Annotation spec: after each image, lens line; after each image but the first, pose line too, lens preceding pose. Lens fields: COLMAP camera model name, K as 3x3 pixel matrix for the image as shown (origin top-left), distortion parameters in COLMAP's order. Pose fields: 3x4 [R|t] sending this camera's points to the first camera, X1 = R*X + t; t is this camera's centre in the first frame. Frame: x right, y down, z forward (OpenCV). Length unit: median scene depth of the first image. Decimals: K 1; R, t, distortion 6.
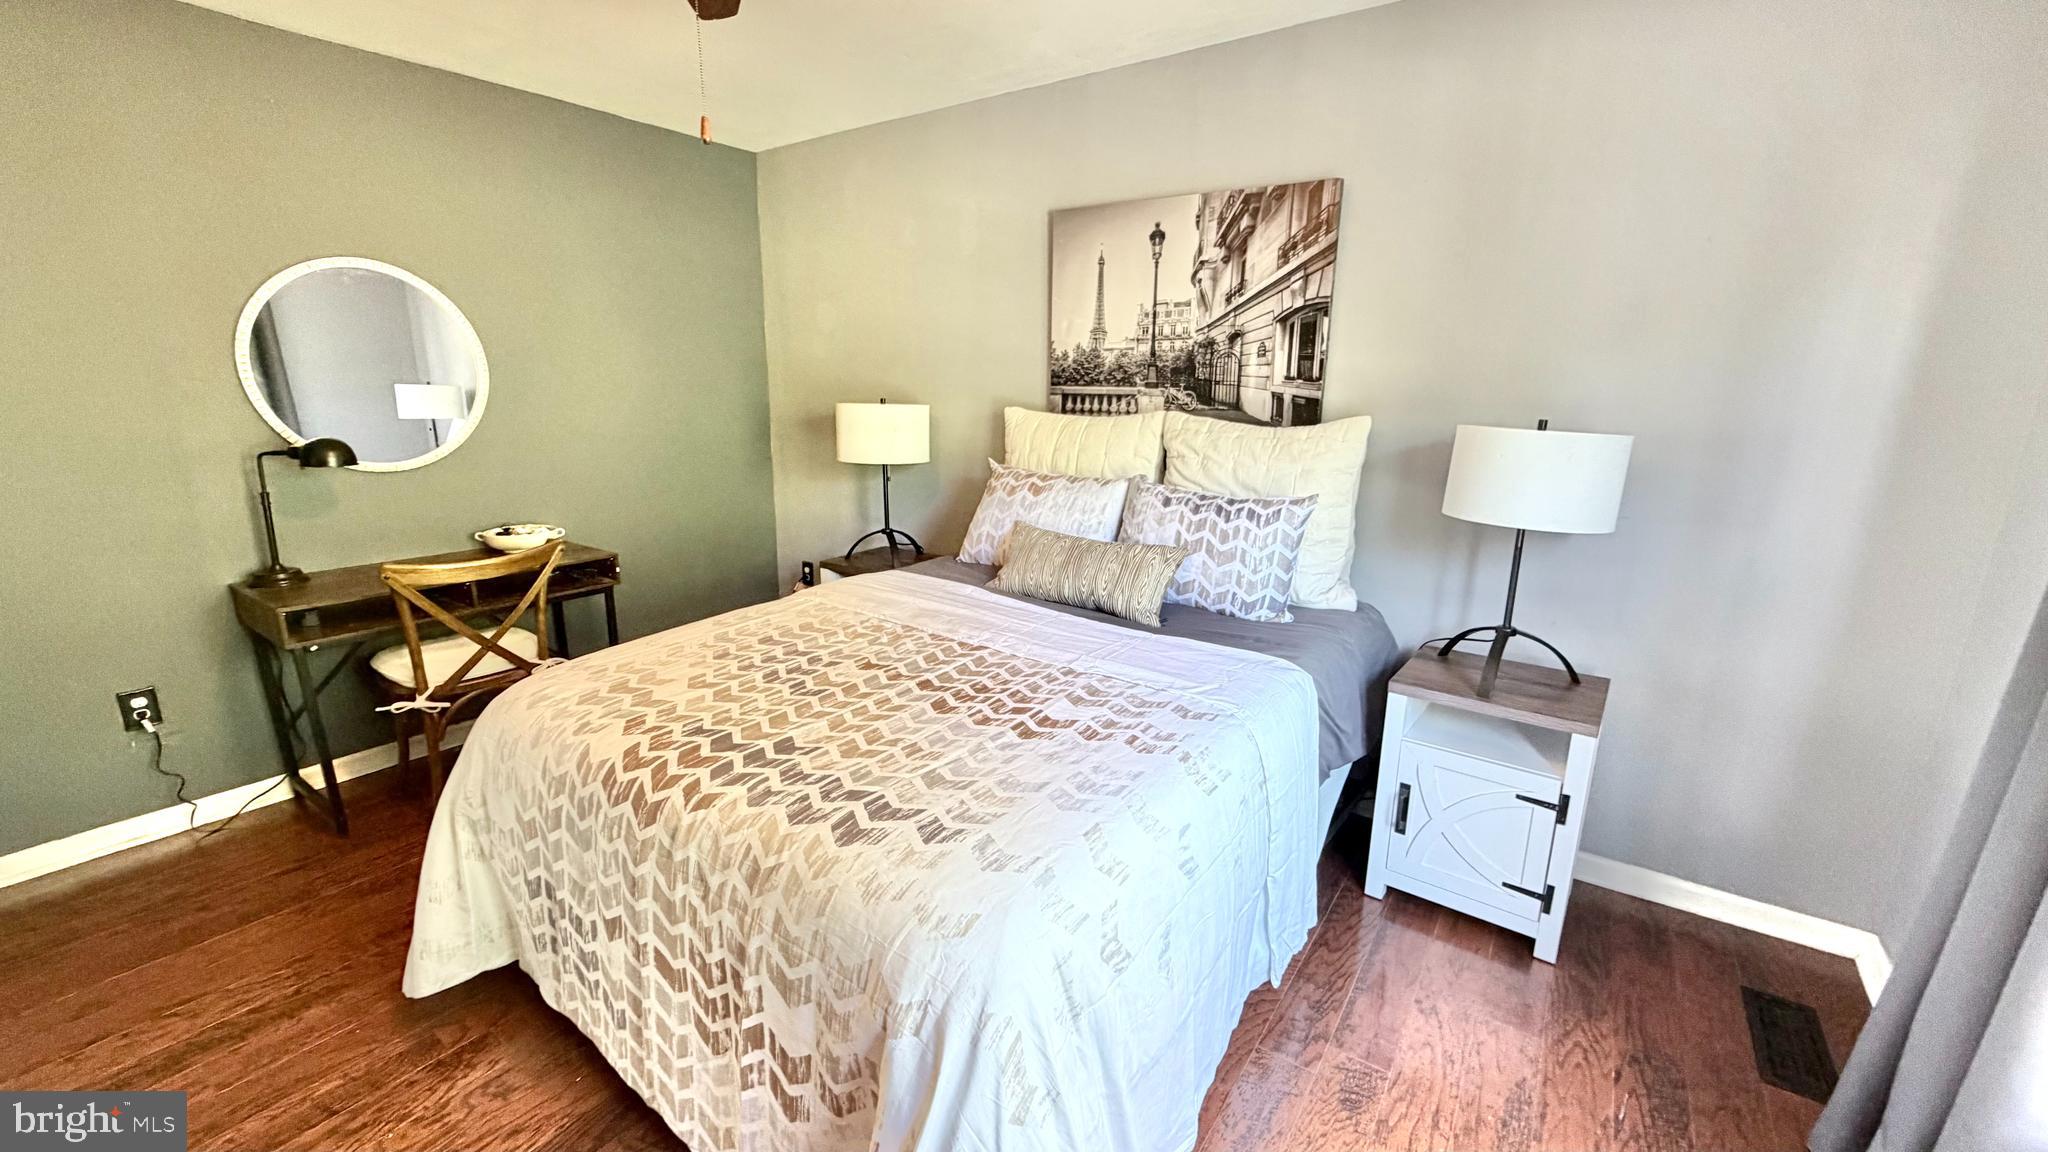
lens RADIAL K [[821.7, 0, 1020.7], [0, 821.7, 576.2], [0, 0, 1]] dist [0.002381, 0.000235]
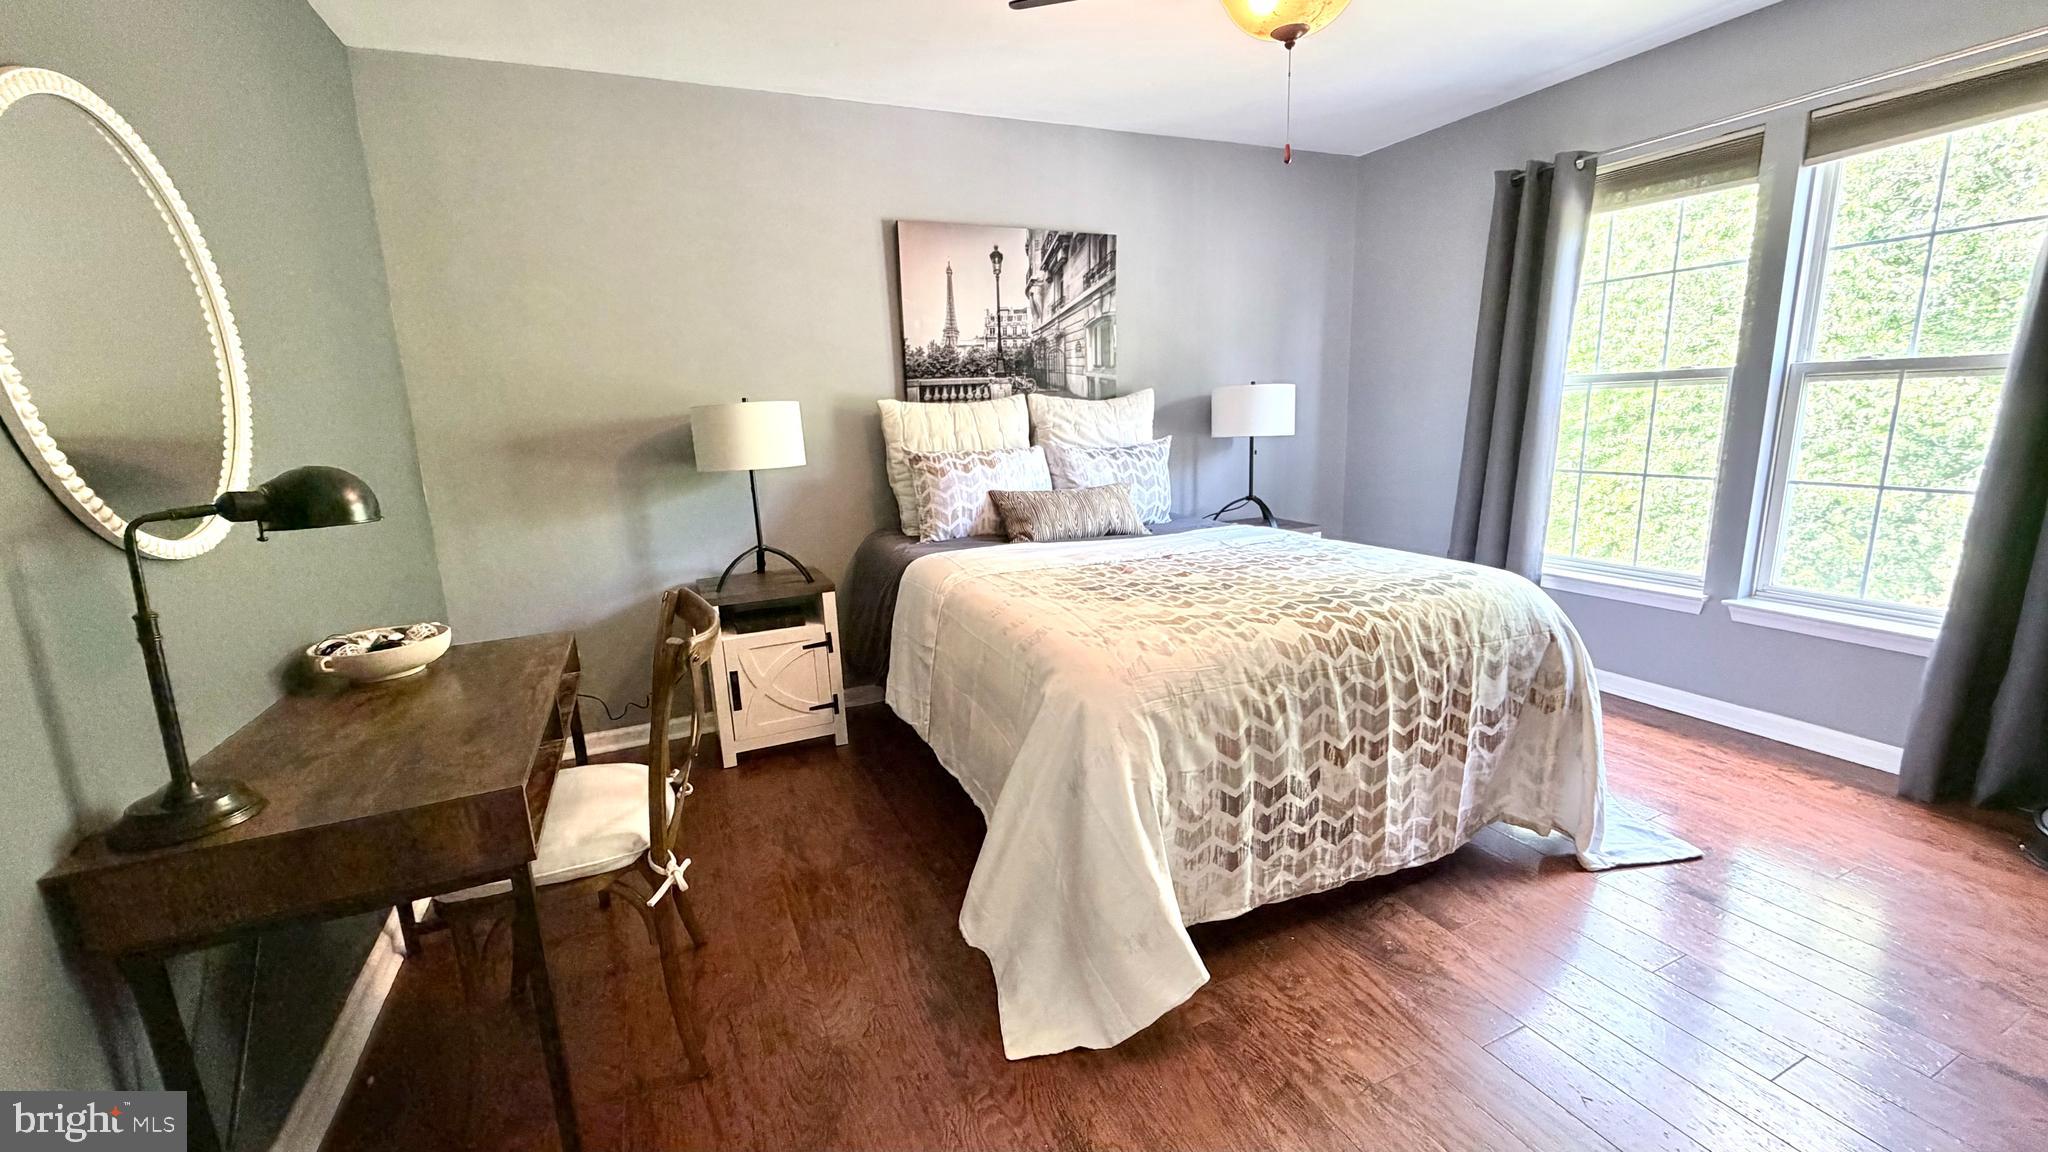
lens RADIAL K [[821.7, 0, 1020.7], [0, 821.7, 576.2], [0, 0, 1]] dist [0.002381, 0.000235]
pose [[0.492679, -0.205245, 0.845660, -0.998500], [0.248209, 0.964563, 0.089498, -0.045480], [-0.834062, 0.165807, 0.526164, 0.395476]]
